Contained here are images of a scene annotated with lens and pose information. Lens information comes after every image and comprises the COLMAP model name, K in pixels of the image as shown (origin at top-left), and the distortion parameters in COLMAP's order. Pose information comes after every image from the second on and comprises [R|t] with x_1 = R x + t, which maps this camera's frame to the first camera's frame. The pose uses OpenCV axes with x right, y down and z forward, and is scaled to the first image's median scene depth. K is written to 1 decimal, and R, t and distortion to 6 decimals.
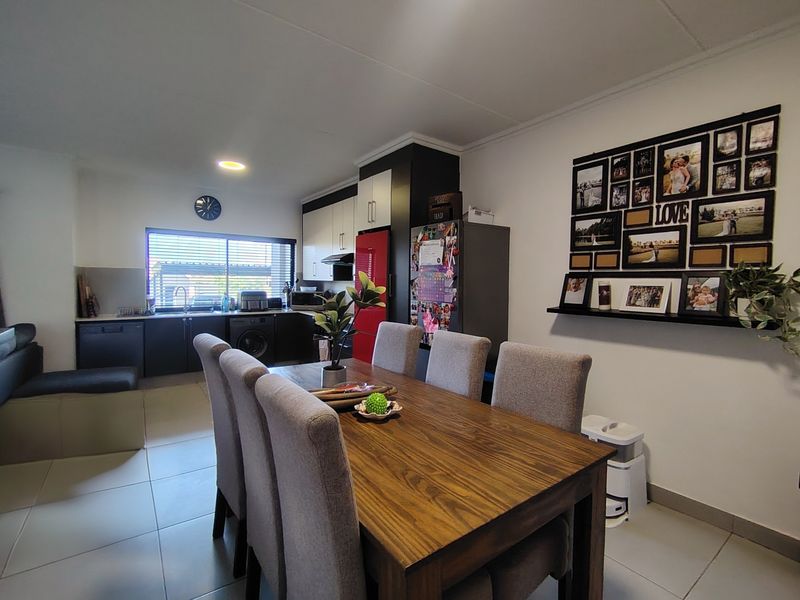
lens RADIAL K [[372.6, 0, 398.6], [0, 372.6, 295.8], [0, 0, 1]] dist [0.000420, -0.000676]
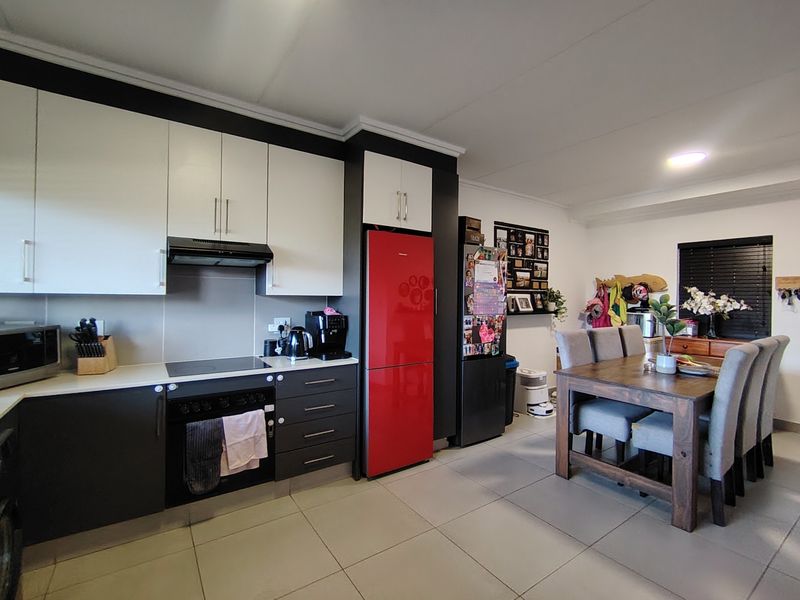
lens RADIAL K [[372.6, 0, 398.6], [0, 372.6, 295.8], [0, 0, 1]] dist [0.000420, -0.000676]
pose [[0.018781, -0.015548, 0.999703, -1.210559], [0.028552, 0.999480, 0.015008, -0.077092], [-0.999416, 0.028262, 0.019215, 1.440418]]
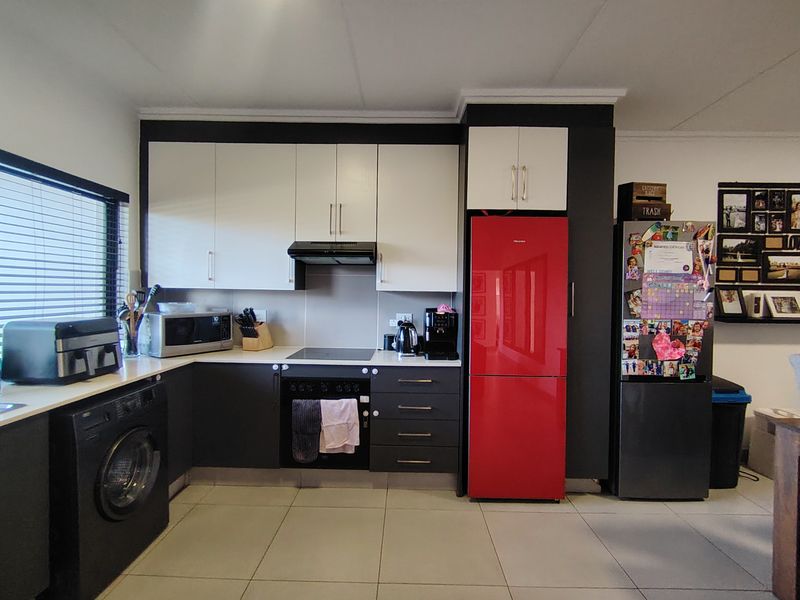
lens RADIAL K [[372.6, 0, 398.6], [0, 372.6, 295.8], [0, 0, 1]] dist [0.000420, -0.000676]
pose [[0.595539, -0.015823, 0.803171, -1.015869], [0.027163, 0.999631, -0.000447, -0.057668], [-0.802867, 0.022083, 0.595749, 1.144406]]
